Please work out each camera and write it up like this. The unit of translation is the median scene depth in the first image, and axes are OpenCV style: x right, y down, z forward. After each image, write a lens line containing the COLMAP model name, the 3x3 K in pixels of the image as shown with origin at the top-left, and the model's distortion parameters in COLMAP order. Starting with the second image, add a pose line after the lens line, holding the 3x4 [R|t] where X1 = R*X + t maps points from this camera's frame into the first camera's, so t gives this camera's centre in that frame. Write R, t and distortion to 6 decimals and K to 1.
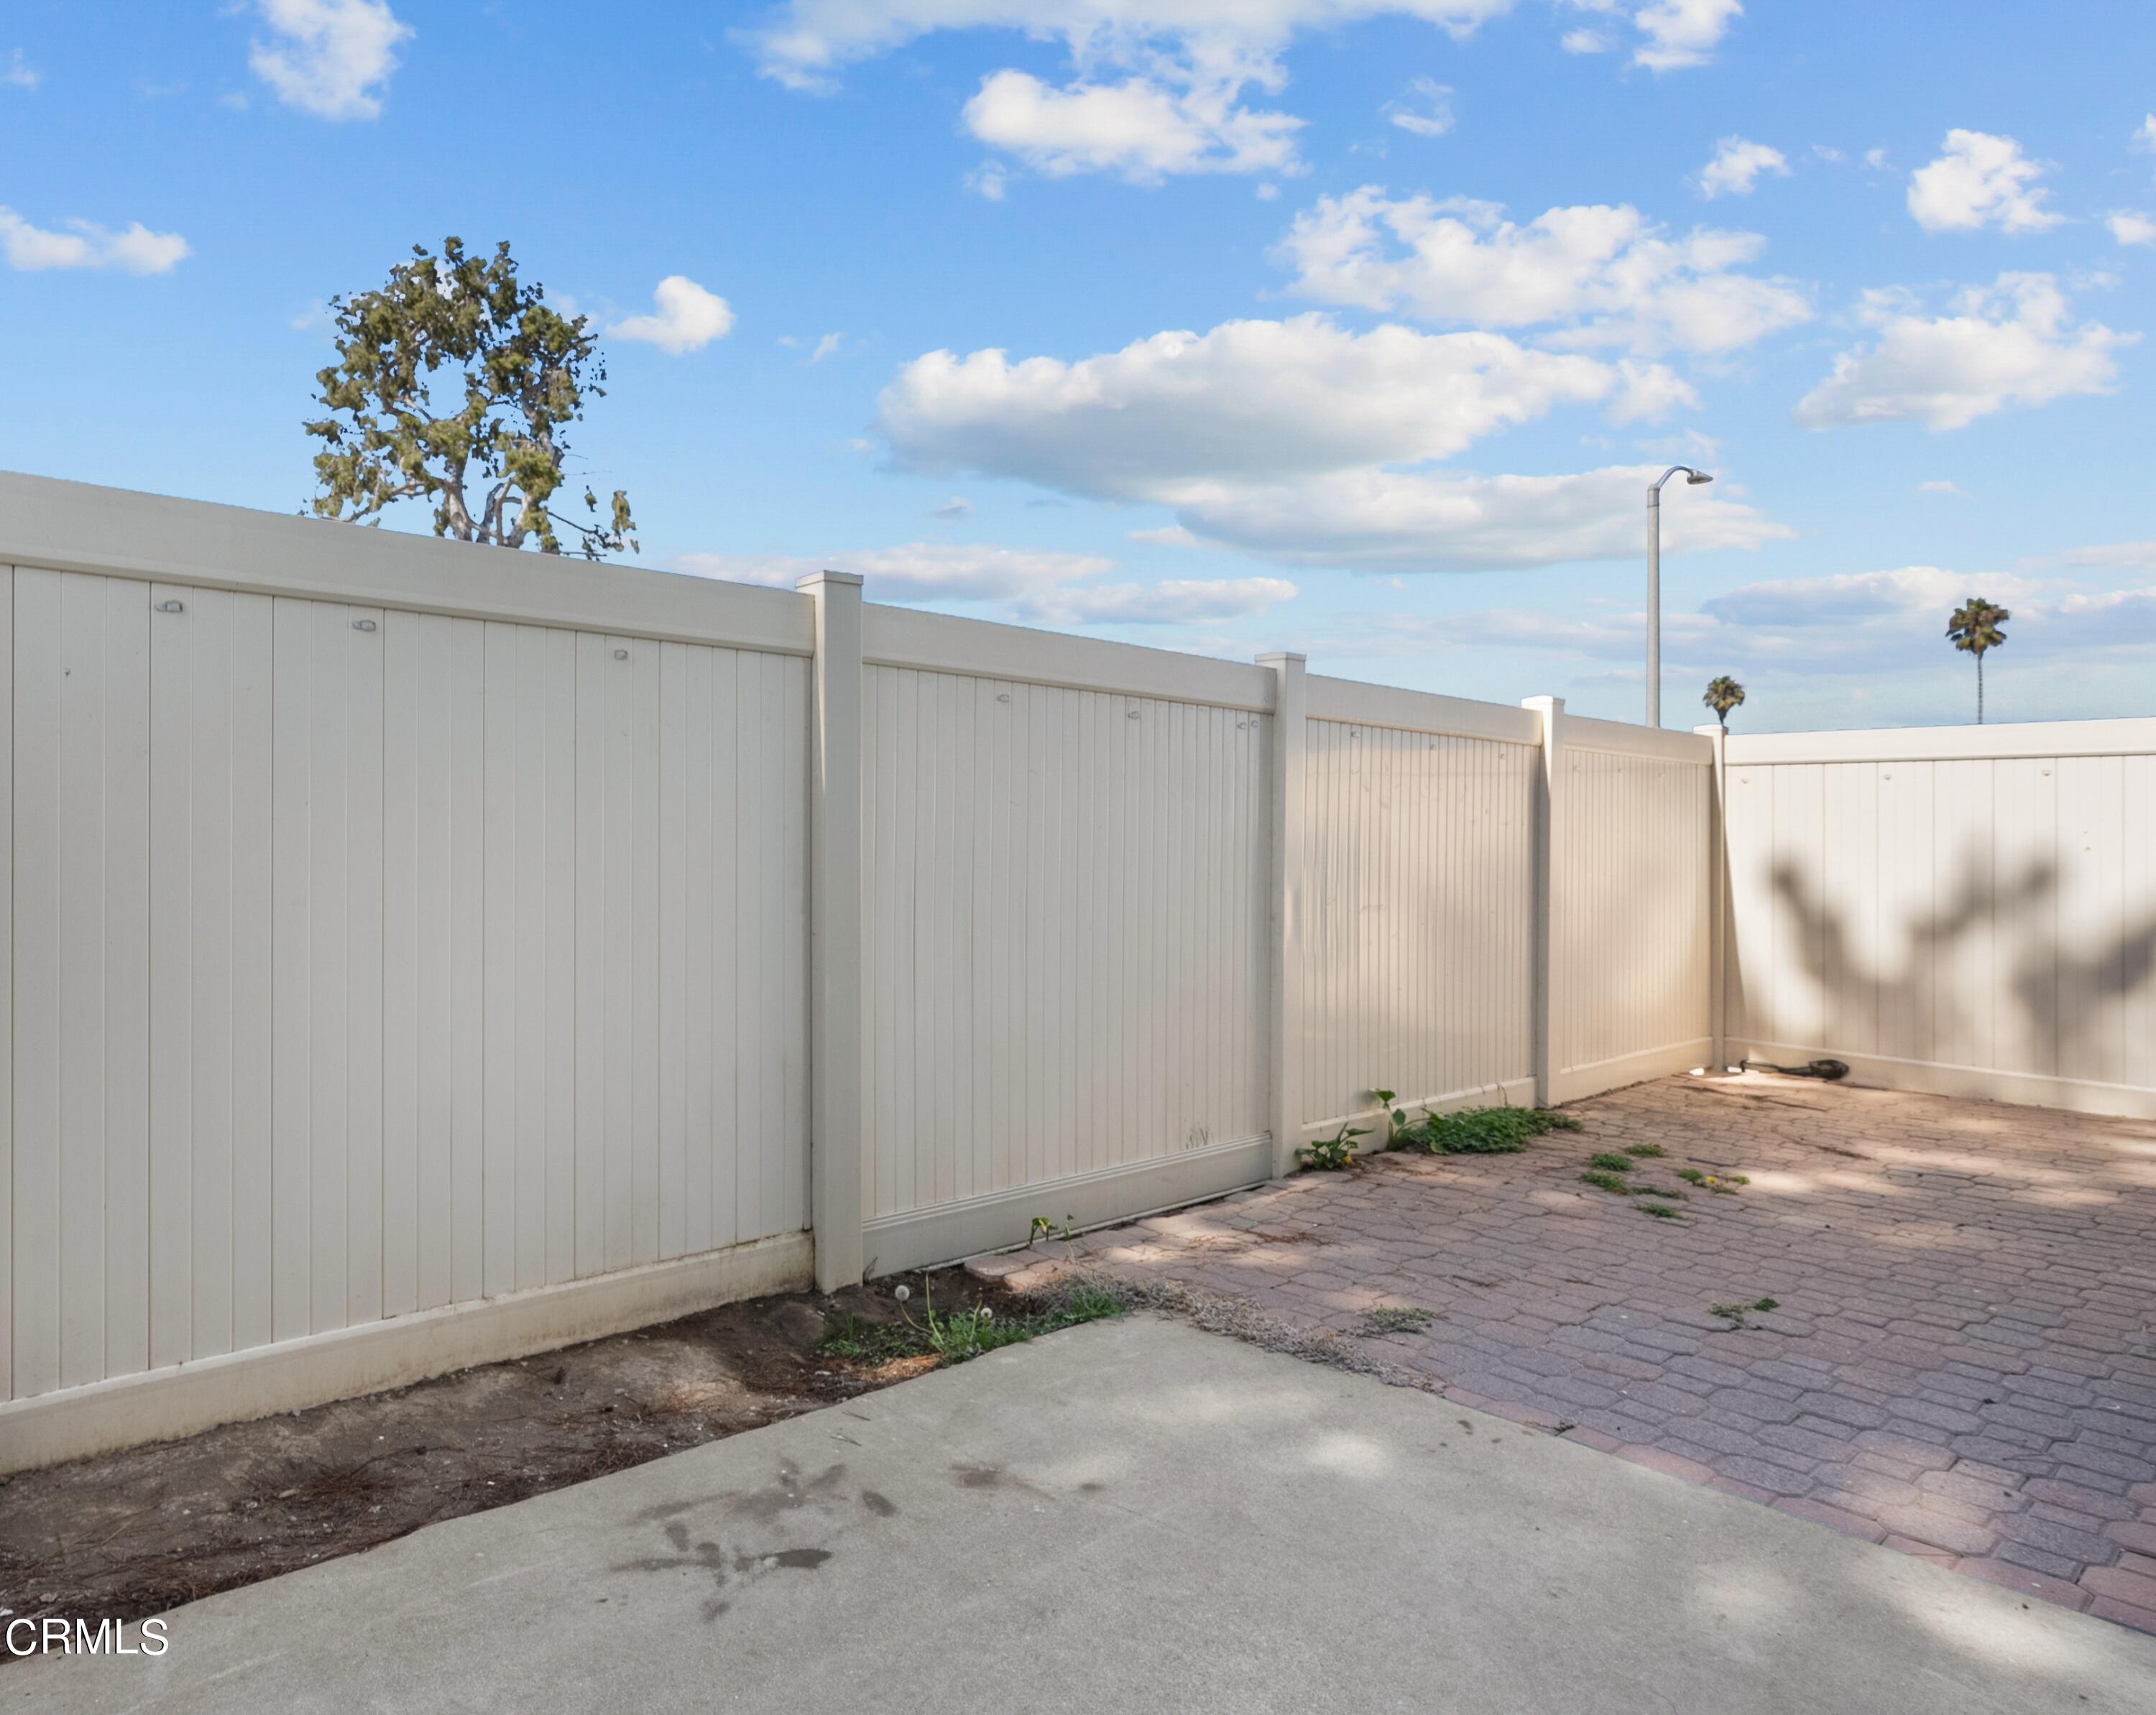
lens RADIAL K [[1419.7, 0, 1078.0], [0, 1419.7, 857.5], [0, 0, 1]] dist [-0.000795, 0.000928]
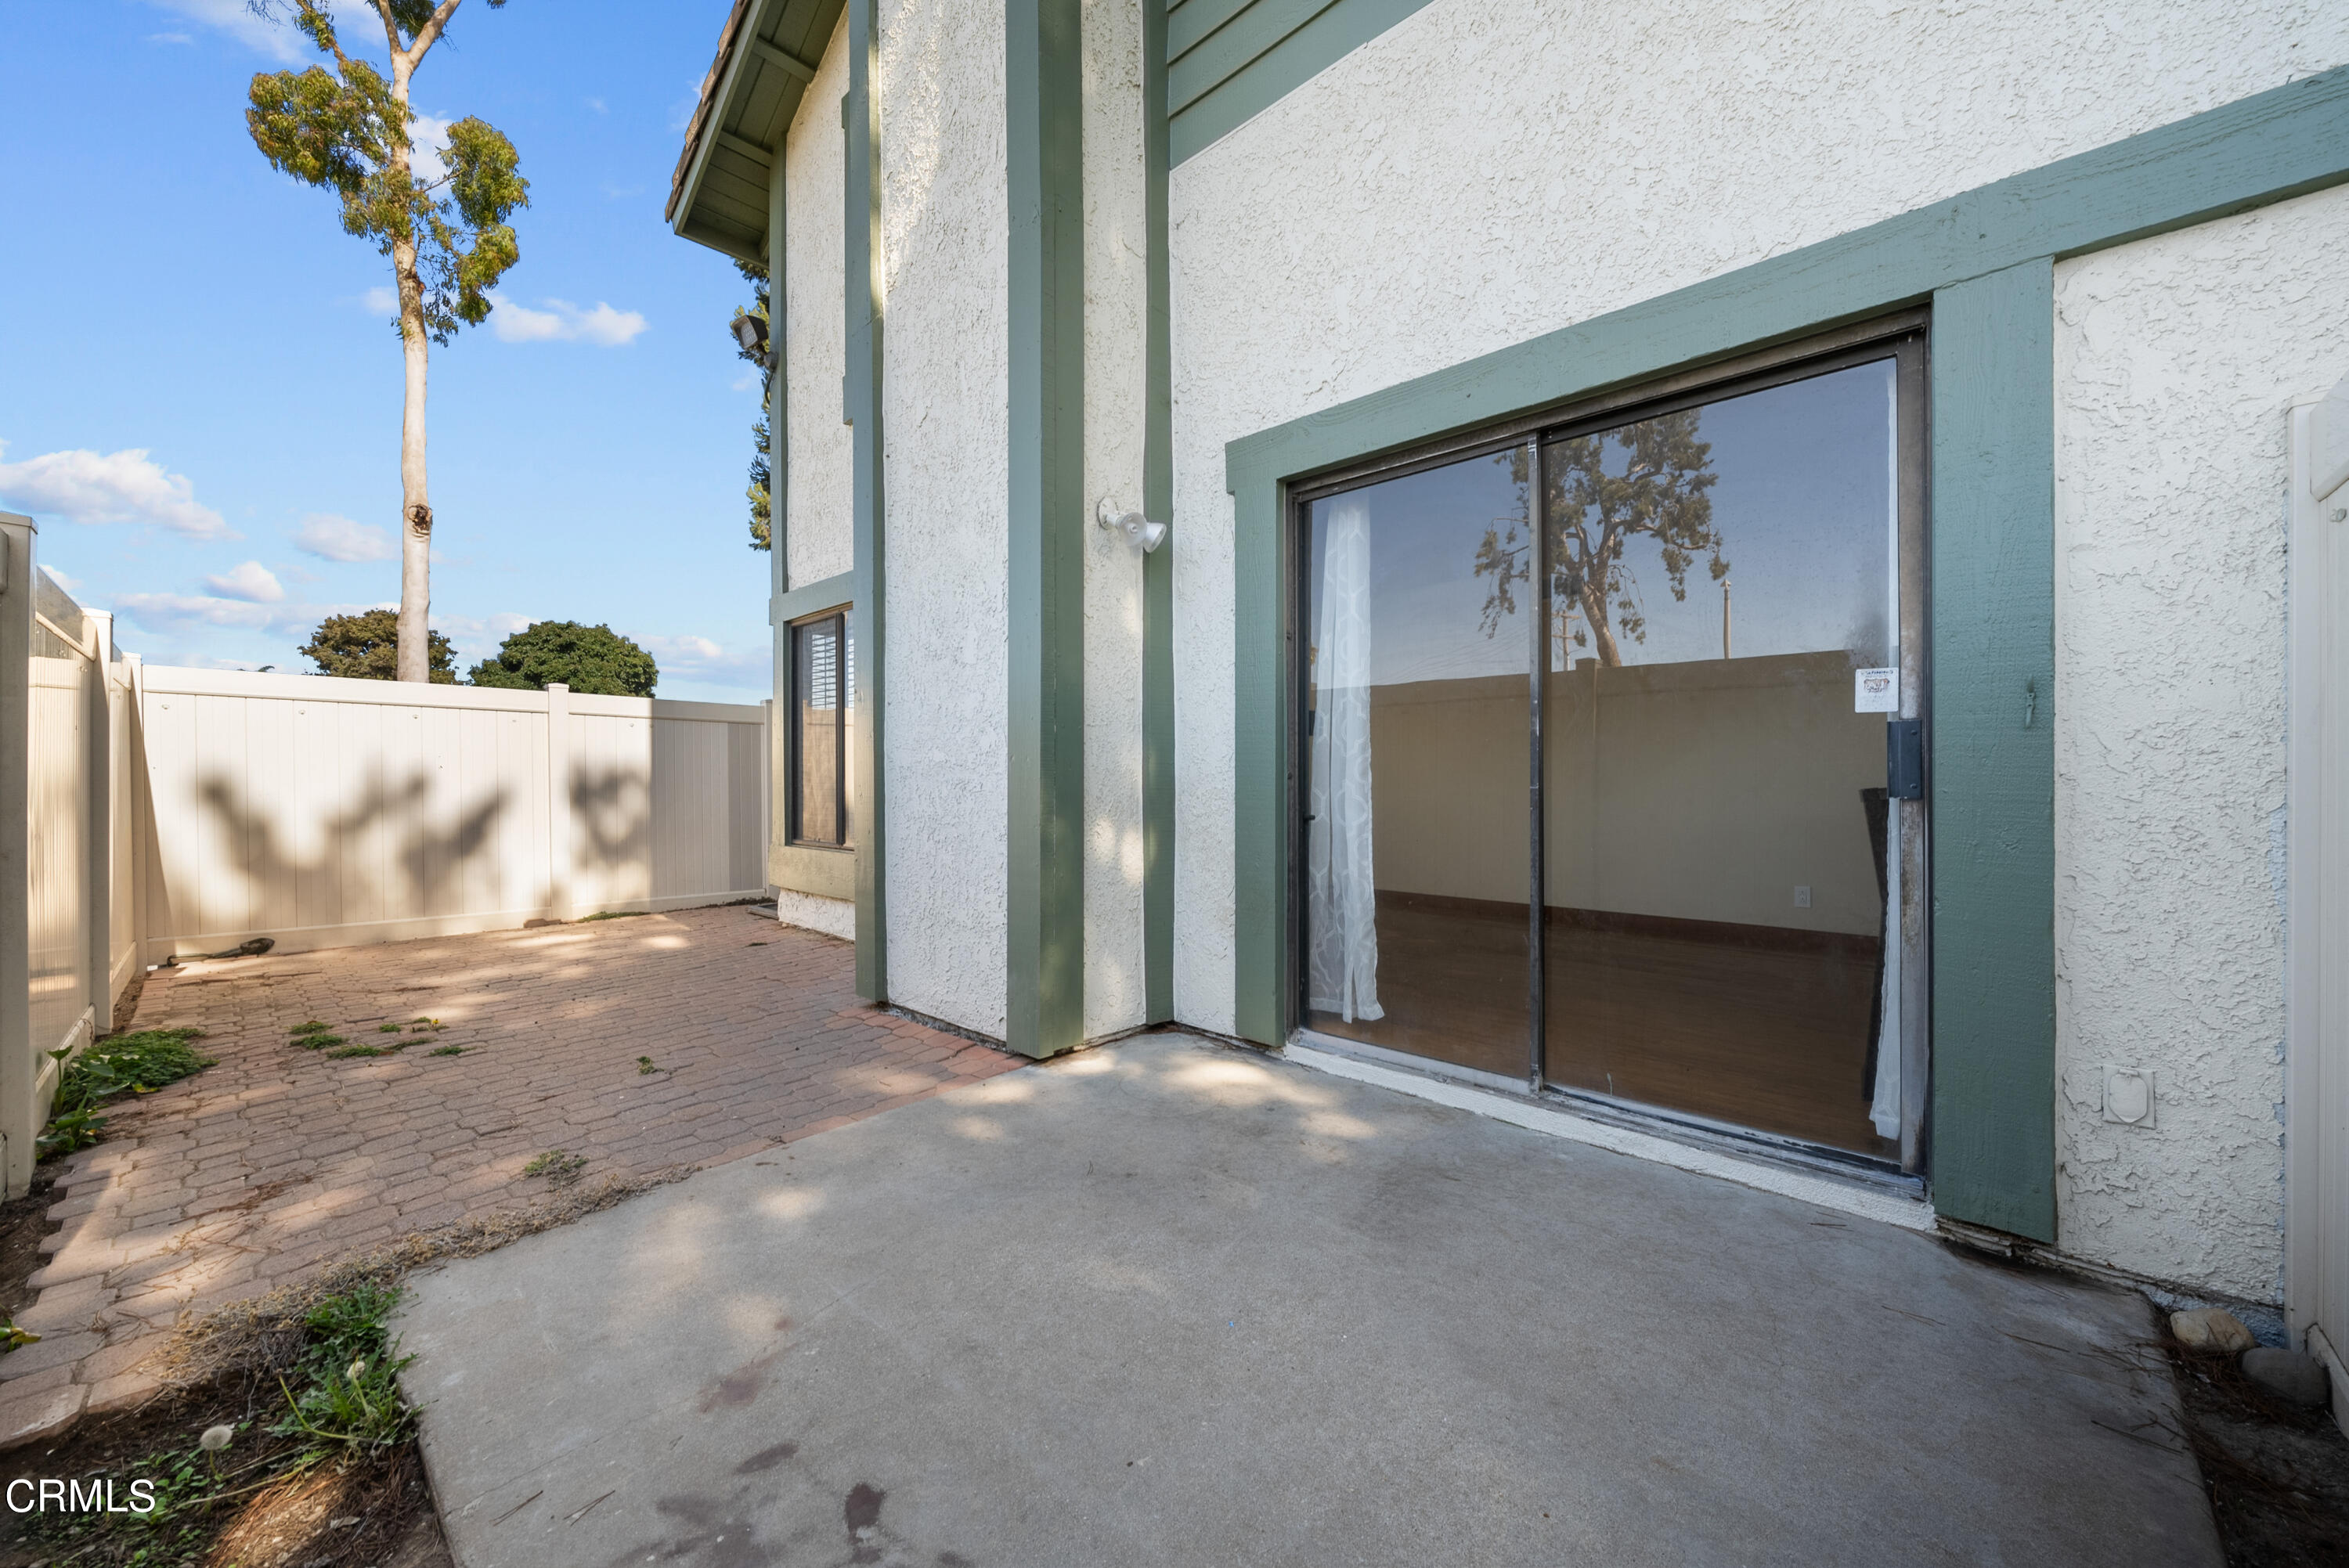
lens RADIAL K [[823.7, 0, 1170.8], [0, 823.7, 771.0], [0, 0, 1]] dist [-0.000132, -0.000090]
pose [[-0.077453, -0.006955, 0.996972, -0.452369], [0.008238, 0.999937, 0.007616, -0.002193], [-0.996962, 0.008803, -0.077391, 0.495934]]
